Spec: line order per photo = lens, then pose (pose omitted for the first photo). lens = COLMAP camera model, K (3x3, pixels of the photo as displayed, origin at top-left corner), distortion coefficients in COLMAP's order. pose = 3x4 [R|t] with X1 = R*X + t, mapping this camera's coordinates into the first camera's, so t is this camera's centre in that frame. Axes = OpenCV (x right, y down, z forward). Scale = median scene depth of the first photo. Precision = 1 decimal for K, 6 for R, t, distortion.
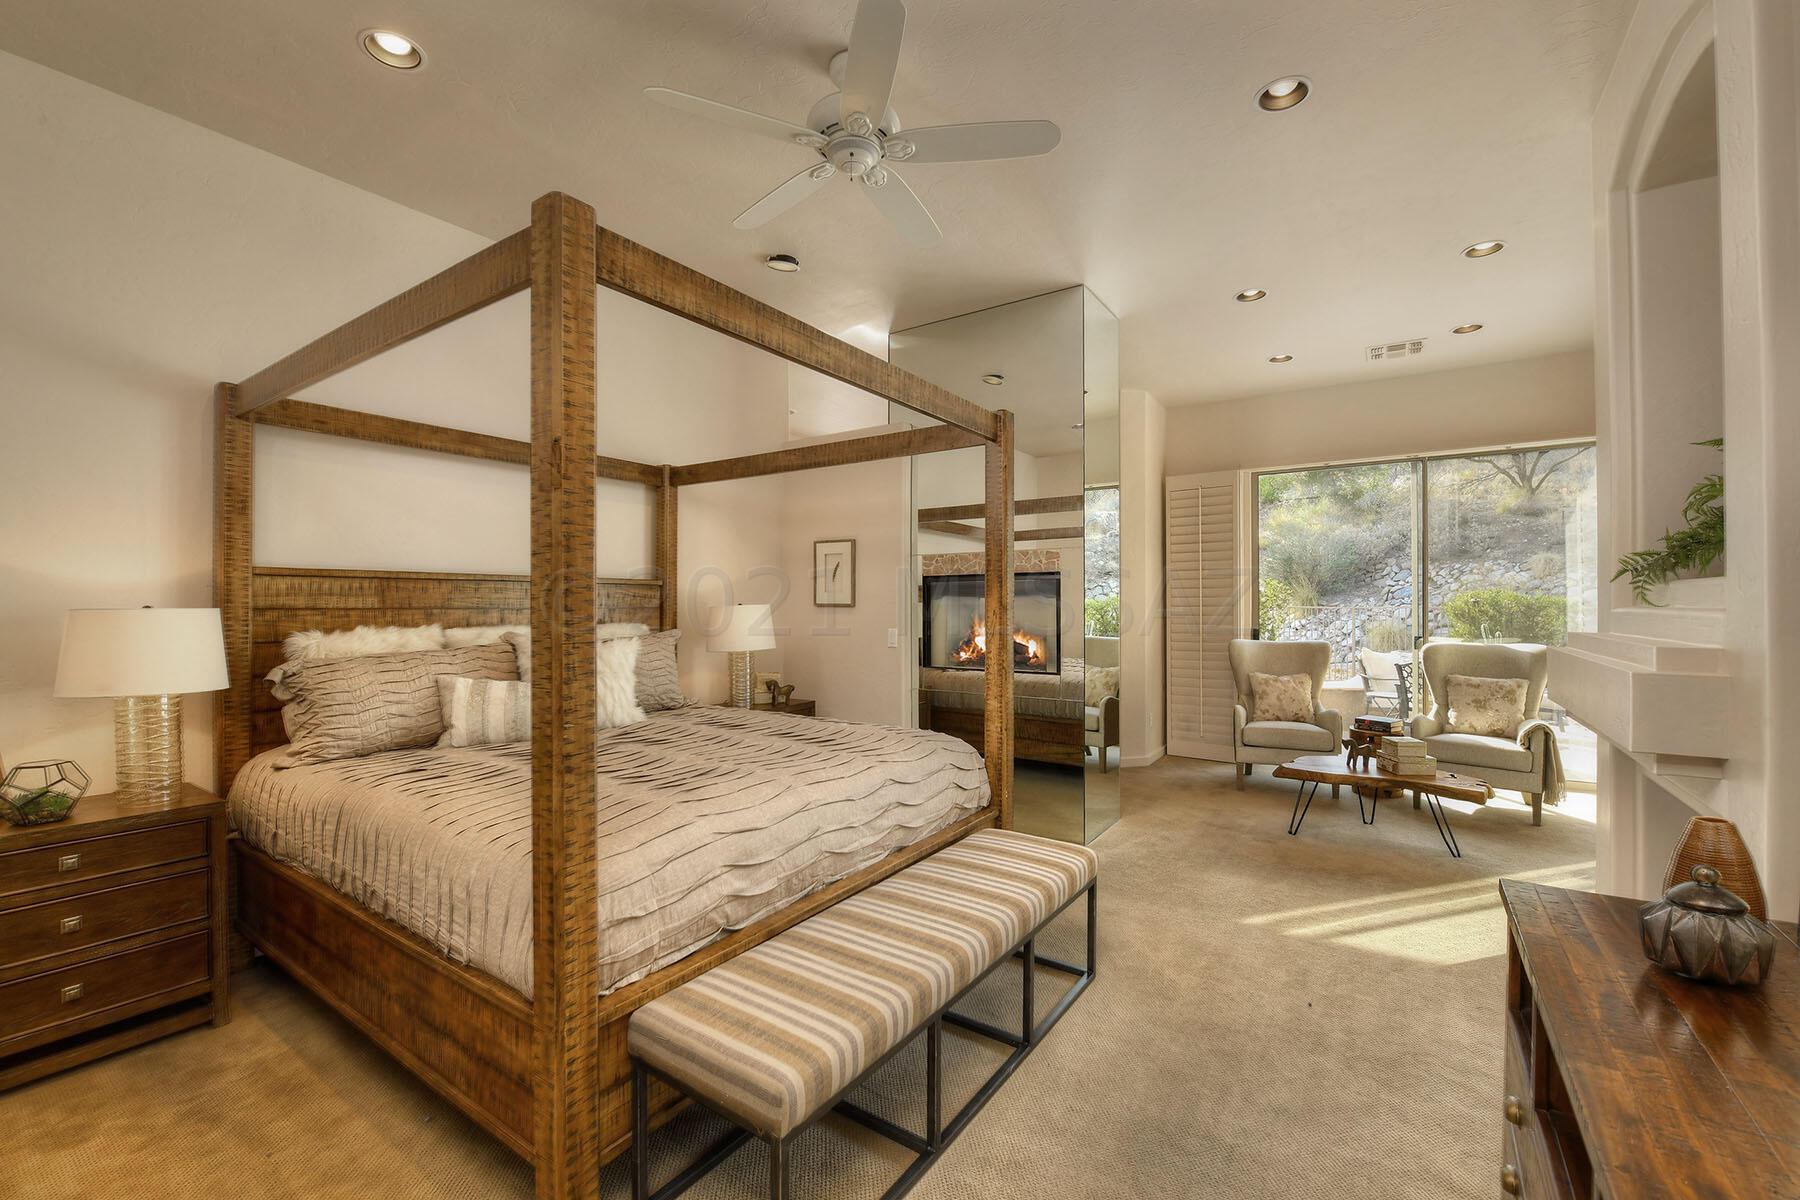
lens RADIAL K [[735.4, 0, 900.0], [0, 735.4, 600.0], [0, 0, 1]] dist [-0.000024, 0.000005]
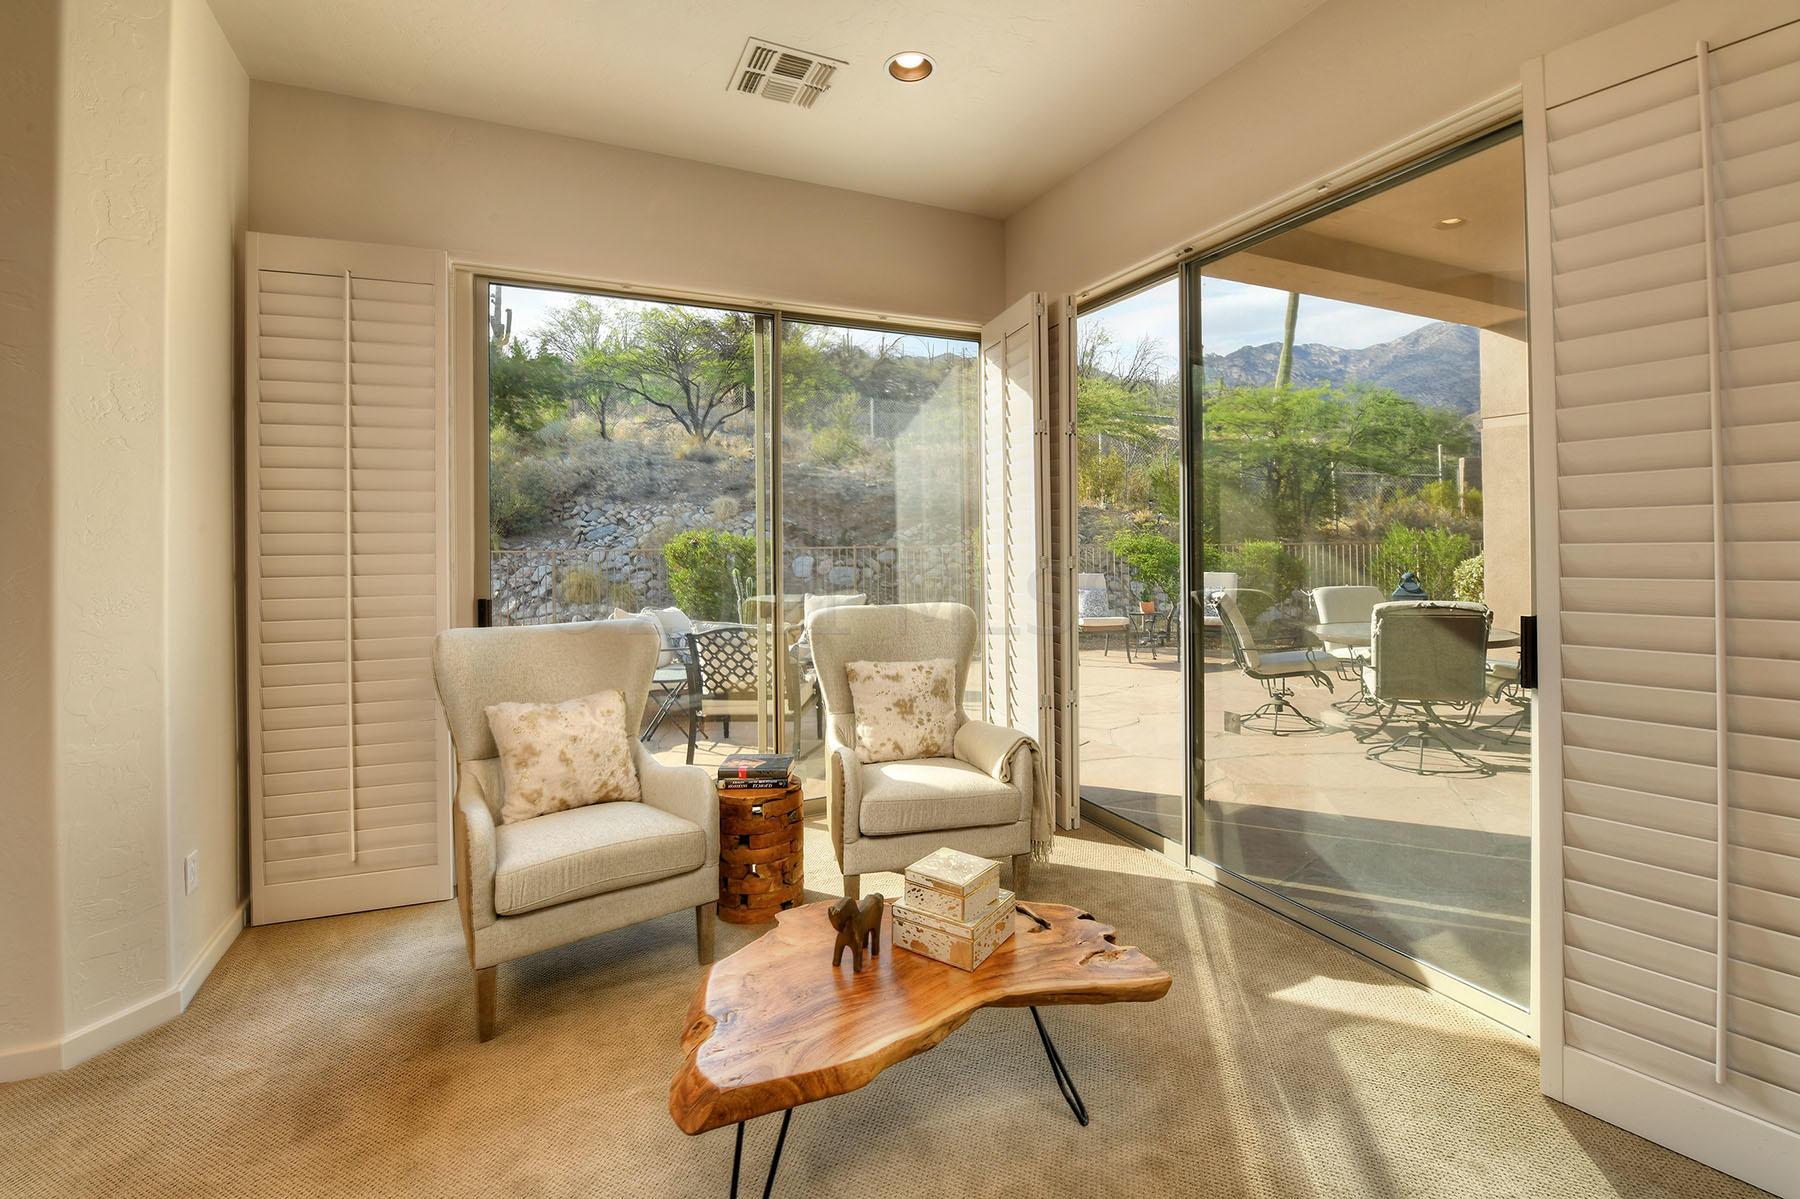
lens RADIAL K [[669.8, 0, 899.3], [0, 669.8, 541.1], [0, 0, 1]] dist [-0.017256, -0.000076]
pose [[0.448889, 0.000053, 0.893588, 0.123628], [0.003494, 0.999992, -0.001814, 0.001835], [-0.893581, 0.003936, 0.448885, 0.319910]]
